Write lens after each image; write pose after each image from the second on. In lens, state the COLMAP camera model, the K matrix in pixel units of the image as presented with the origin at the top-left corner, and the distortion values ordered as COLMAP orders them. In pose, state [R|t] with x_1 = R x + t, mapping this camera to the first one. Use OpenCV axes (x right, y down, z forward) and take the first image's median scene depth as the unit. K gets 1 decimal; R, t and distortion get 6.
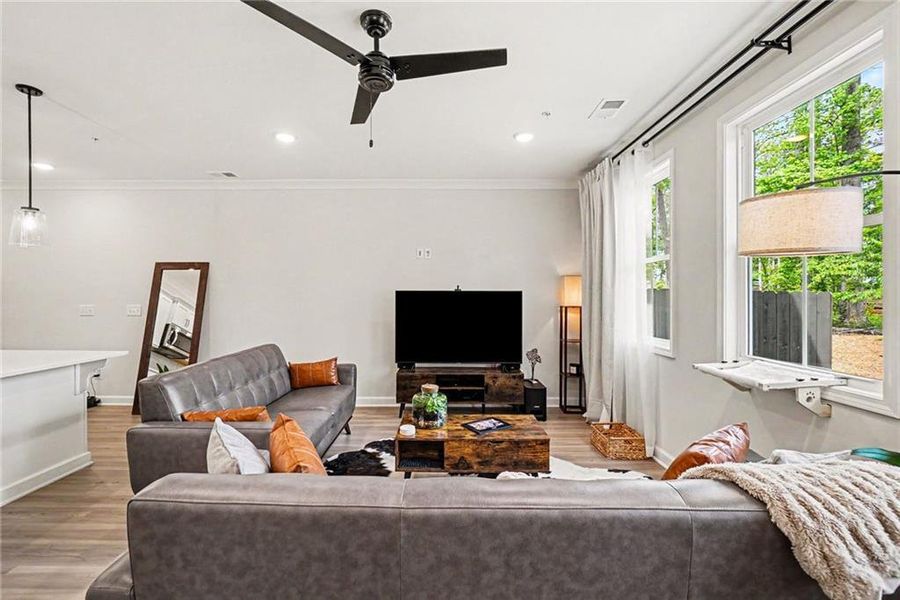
lens RADIAL K [[386.2, 0, 446.2], [0, 386.2, 297.9], [0, 0, 1]] dist [-0.001432, 0.000694]
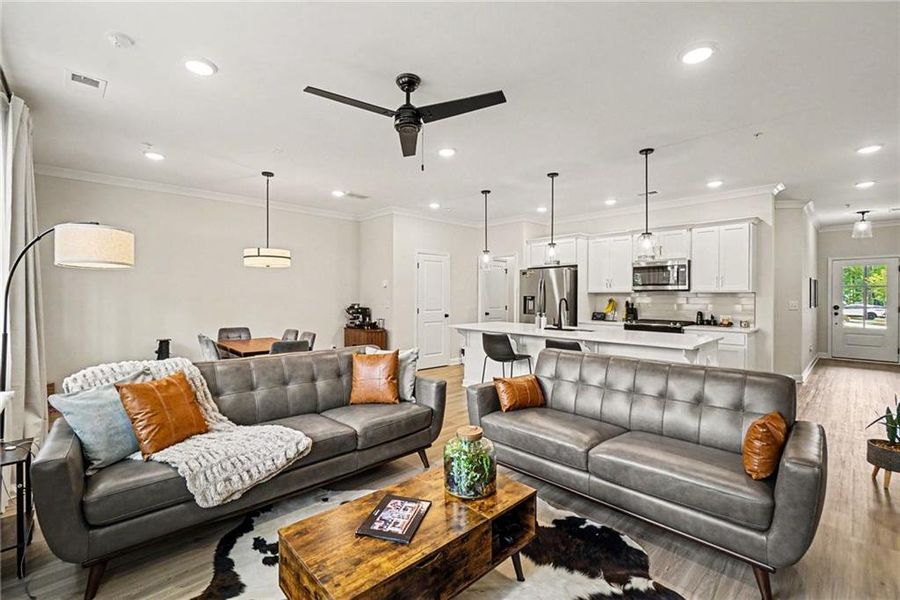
lens RADIAL K [[393.0, 0, 444.6], [0, 393.0, 300.2], [0, 0, 1]] dist [0.001221, 0.000063]
pose [[-0.736732, 0.005601, -0.676161, 0.482133], [-0.004540, 0.999902, 0.013230, -0.000558], [0.676169, 0.012817, -0.736635, 1.596843]]
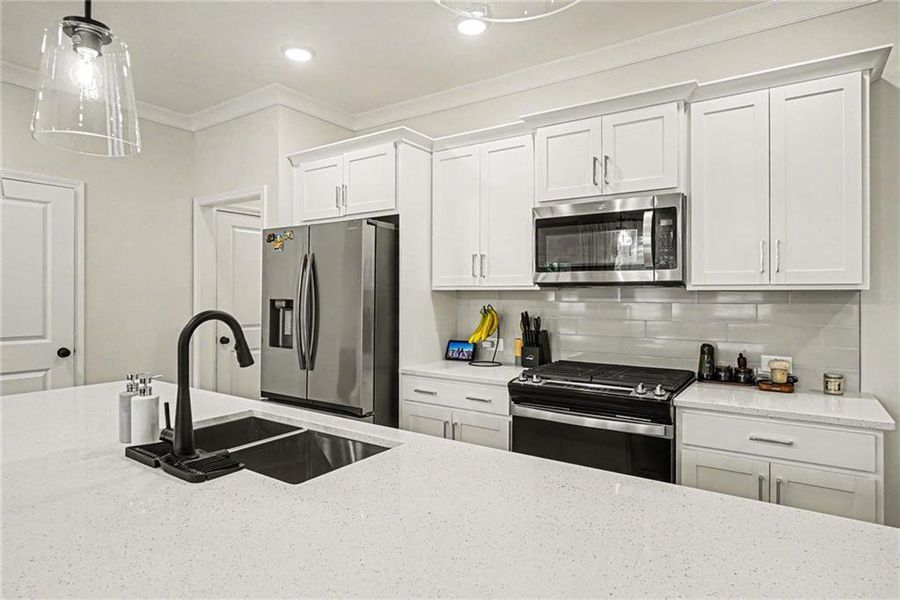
lens RADIAL K [[505.9, 0, 449.2], [0, 505.9, 294.6], [0, 0, 1]] dist [-0.001876, -0.000362]
pose [[-0.573105, -0.007500, -0.819447, -0.911268], [-0.007048, 0.999966, -0.004224, -0.004287], [0.819451, 0.003355, -0.573139, 1.106157]]
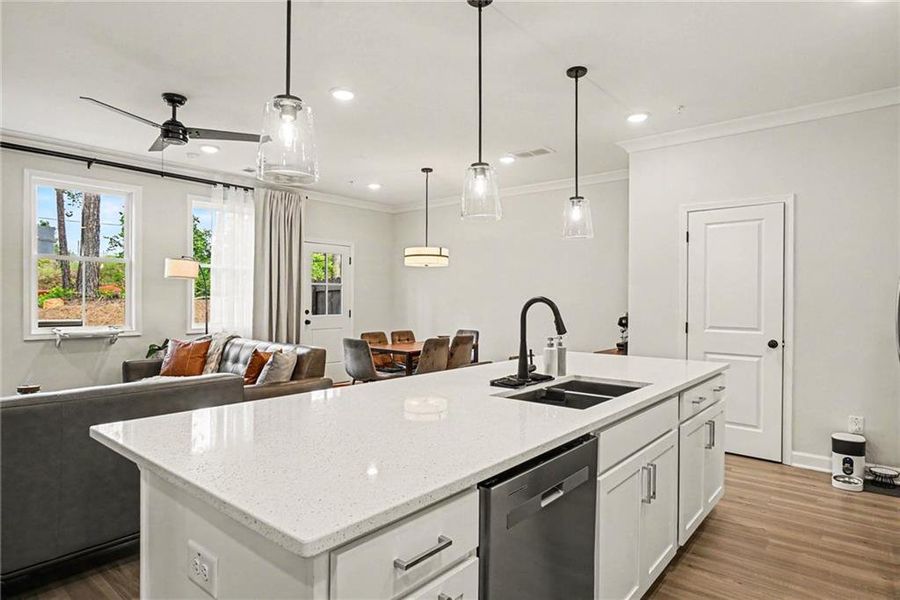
lens RADIAL K [[505.9, 0, 444.3], [0, 505.9, 302.5], [0, 0, 1]] dist [-0.001876, -0.000362]
pose [[-0.755096, -0.010634, 0.655528, -1.656433], [-0.006611, 0.999941, 0.008607, 0.013514], [-0.655581, 0.002165, -0.755122, 1.367968]]
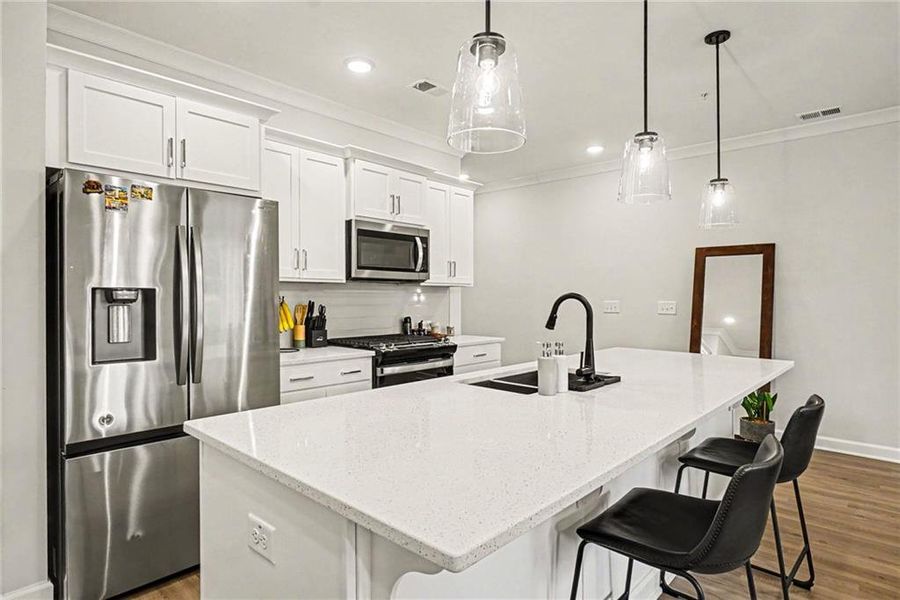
lens RADIAL K [[495.8, 0, 452.3], [0, 495.8, 296.9], [0, 0, 1]] dist [-0.006209, 0.000653]
pose [[0.729122, -0.000142, -0.684384, -0.770132], [-0.001903, 0.999996, -0.002236, 0.020528], [0.684381, 0.002933, 0.729119, -0.157168]]
